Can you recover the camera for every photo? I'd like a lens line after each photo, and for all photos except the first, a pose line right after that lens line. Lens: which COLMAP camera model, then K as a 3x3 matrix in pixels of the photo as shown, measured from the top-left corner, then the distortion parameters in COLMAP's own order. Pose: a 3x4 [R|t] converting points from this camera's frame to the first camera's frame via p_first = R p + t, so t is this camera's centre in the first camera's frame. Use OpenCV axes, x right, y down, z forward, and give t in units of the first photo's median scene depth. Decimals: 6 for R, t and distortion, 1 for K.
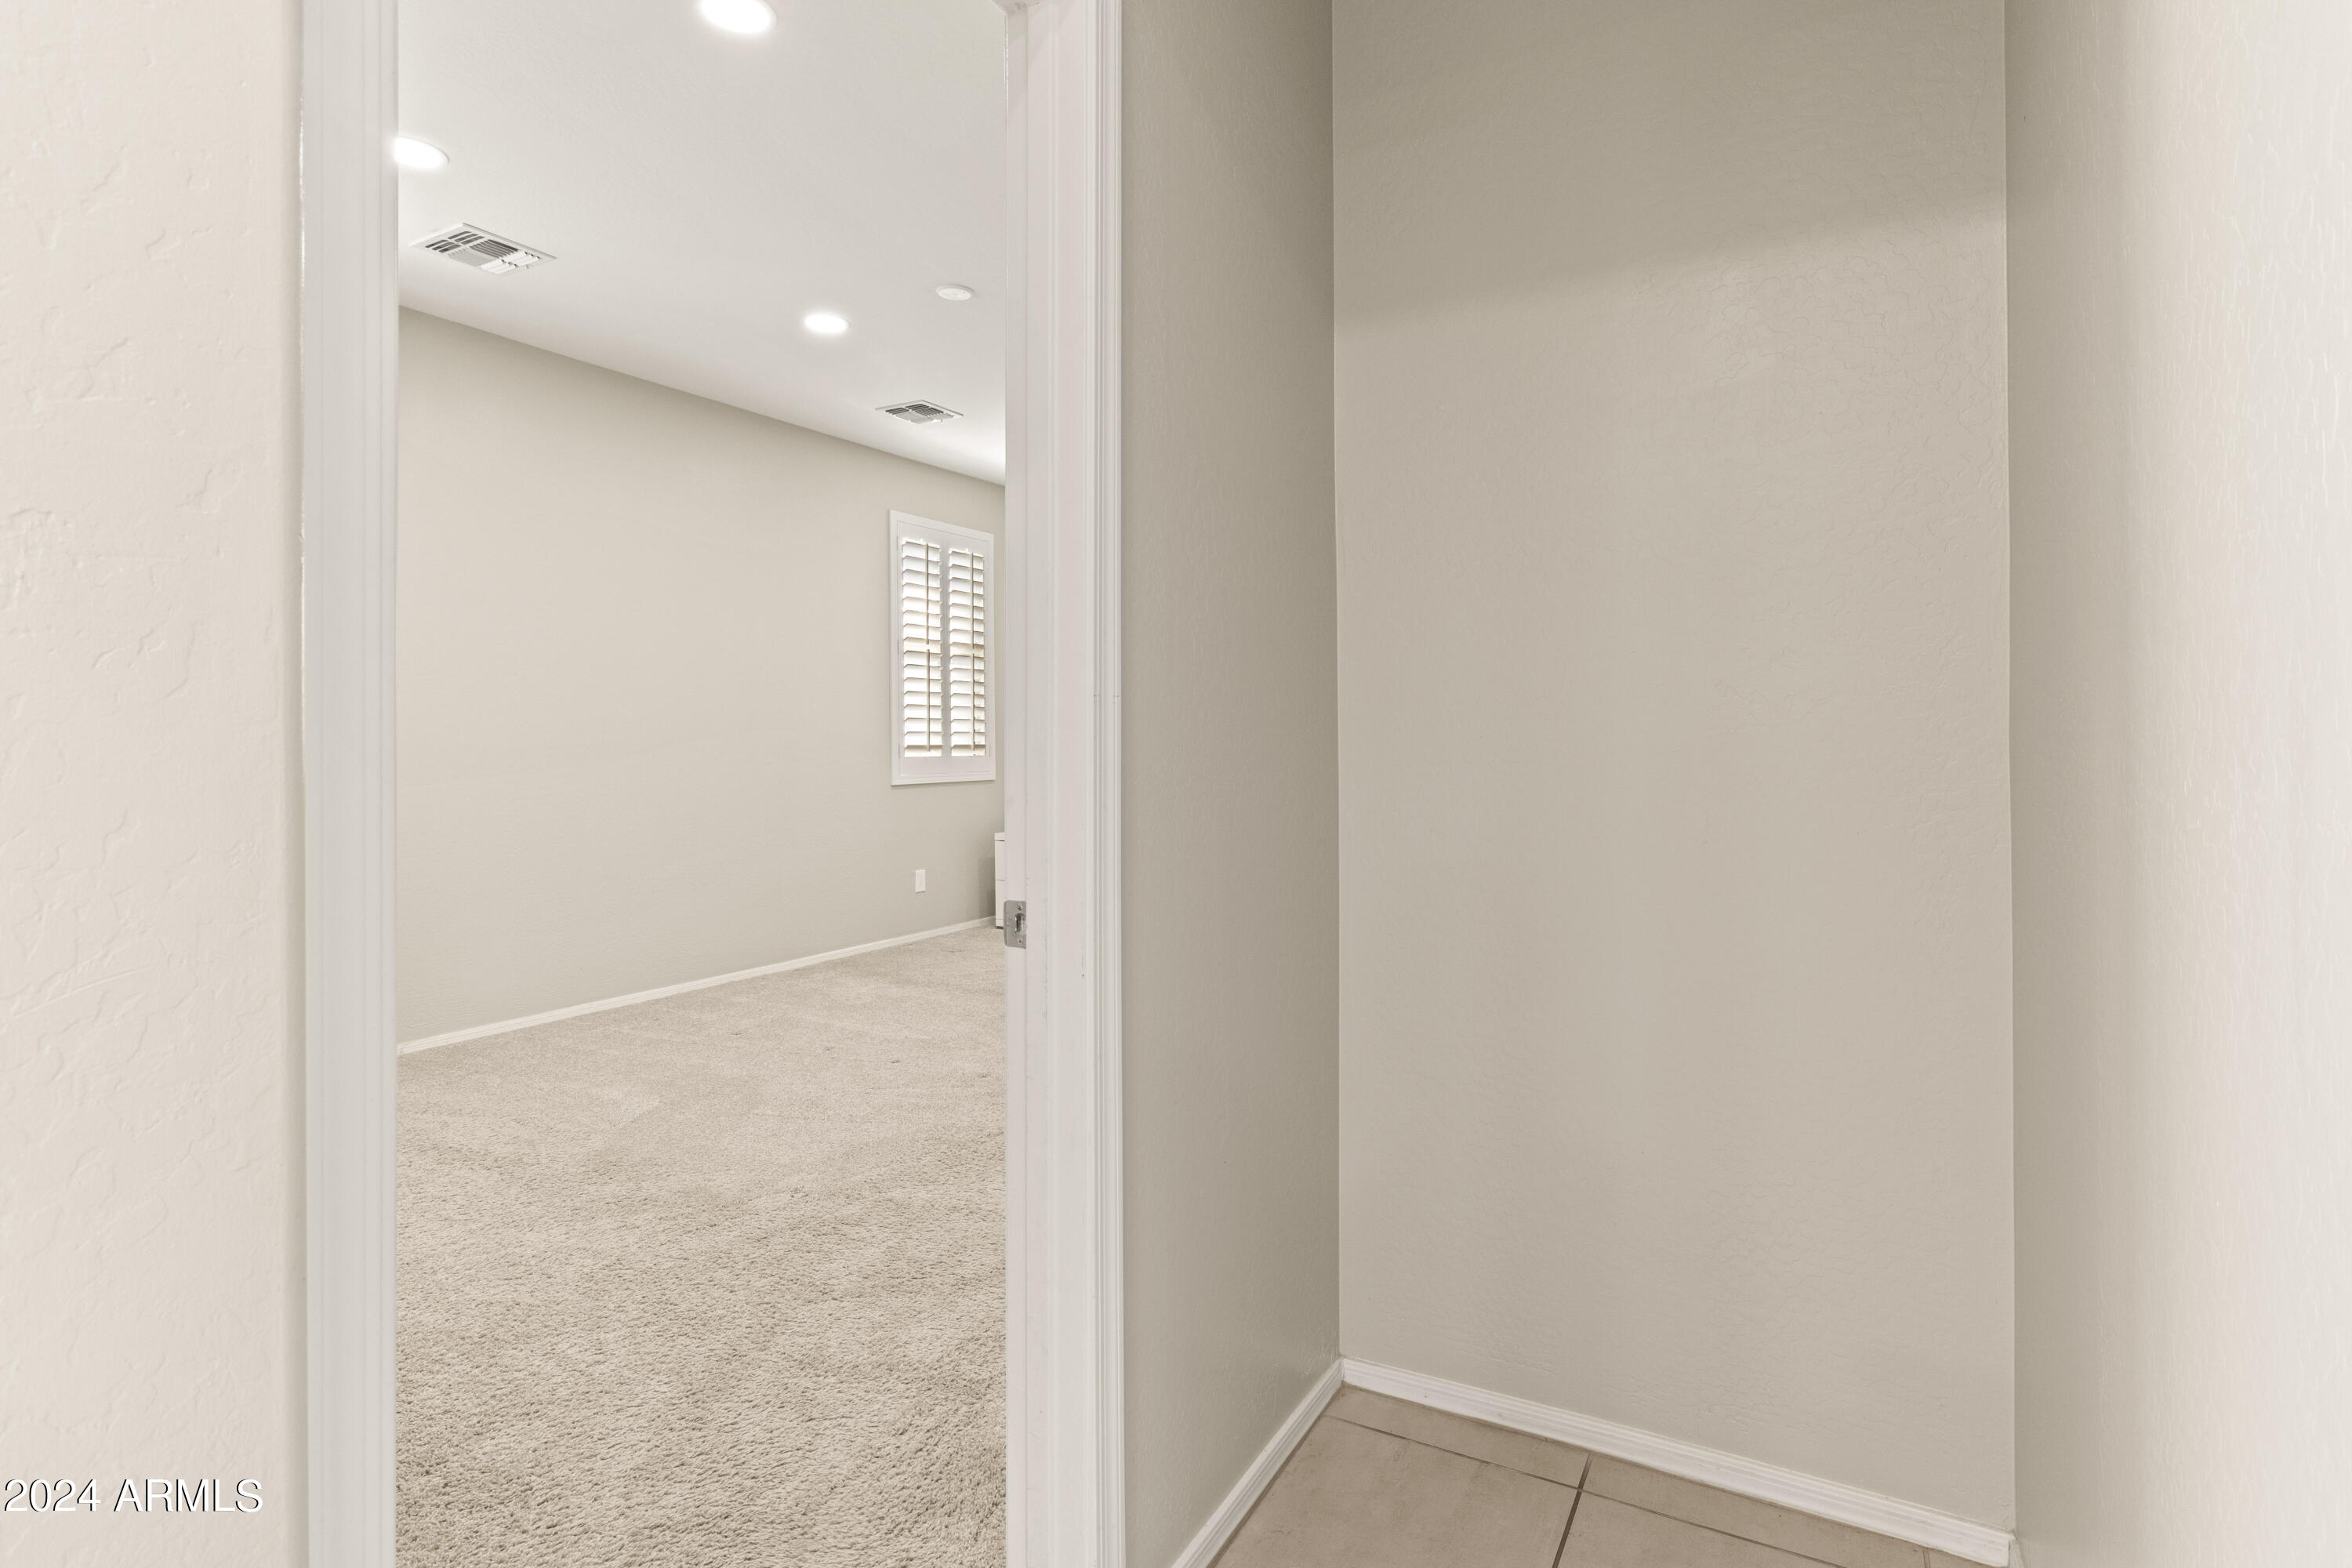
lens RADIAL K [[1192.5, 0, 1189.2], [0, 1192.5, 765.6], [0, 0, 1]] dist [0.000842, -0.000541]
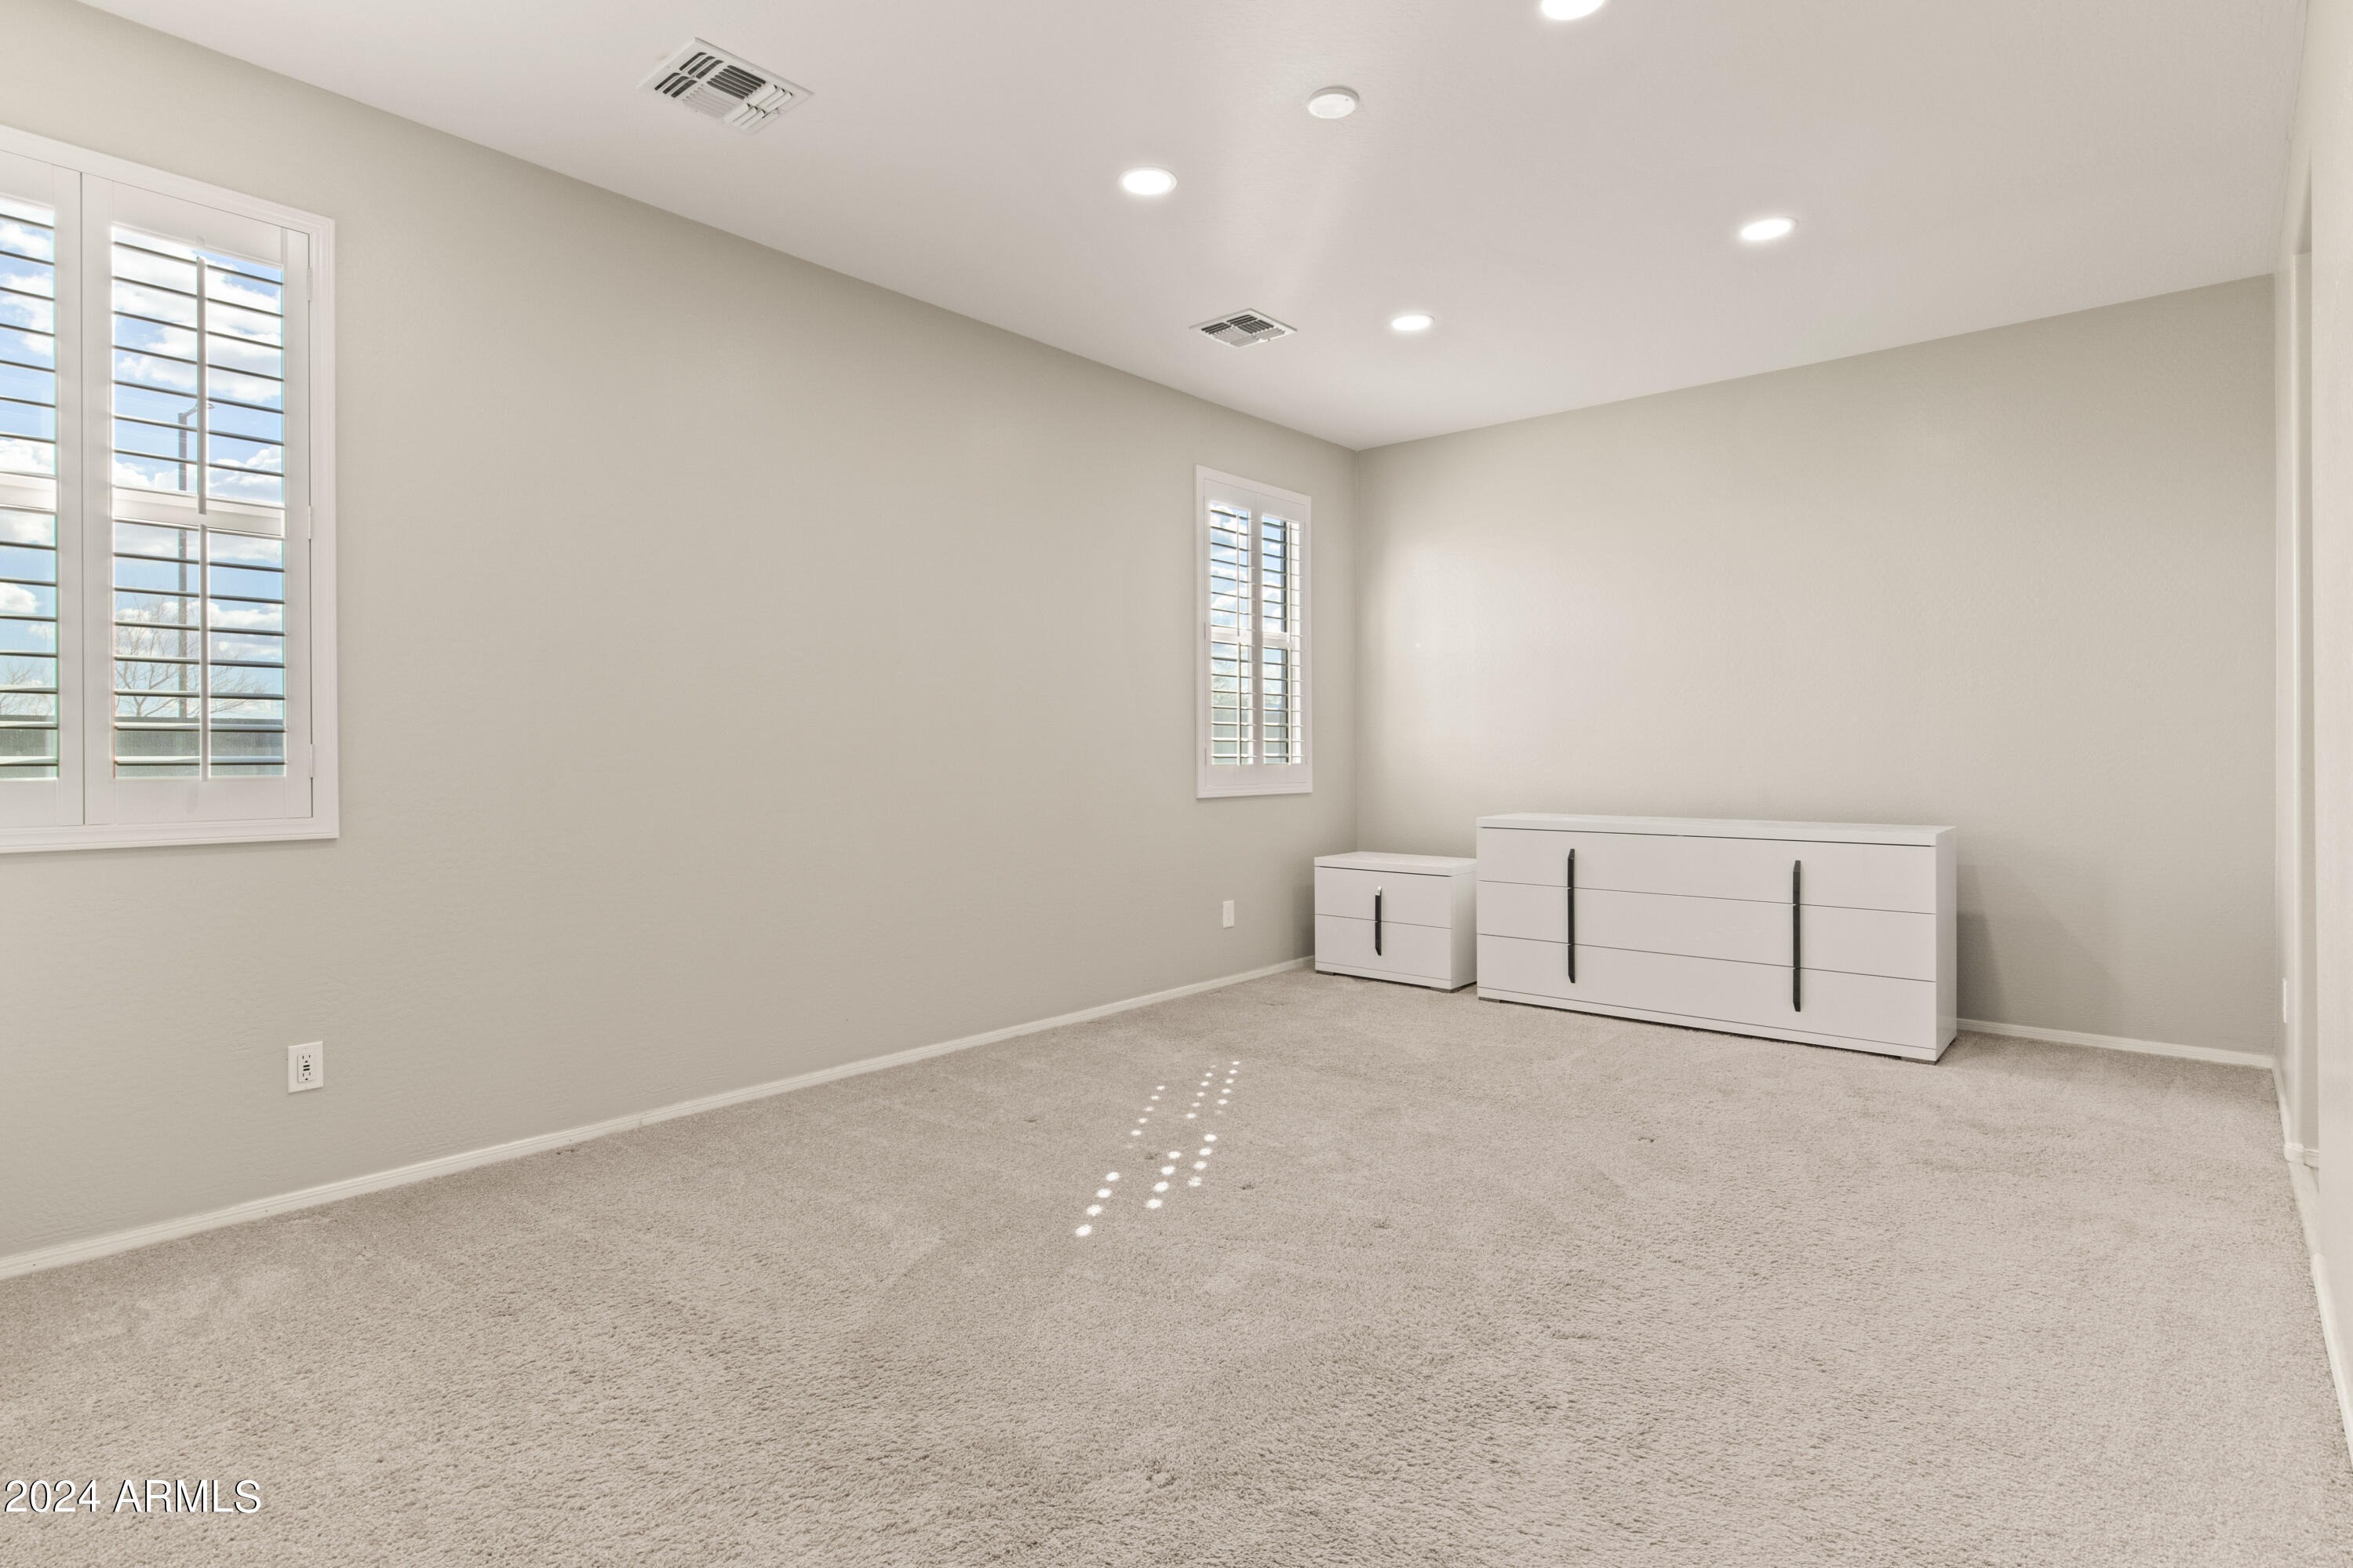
lens RADIAL K [[1192.9, 0, 1177.9], [0, 1192.9, 789.8], [0, 0, 1]] dist [0.000842, -0.000541]
pose [[0.977722, 0.007128, -0.209783, -0.151356], [-0.004703, 0.999916, 0.012056, 0.001495], [0.209851, -0.010801, 0.977674, 0.321549]]
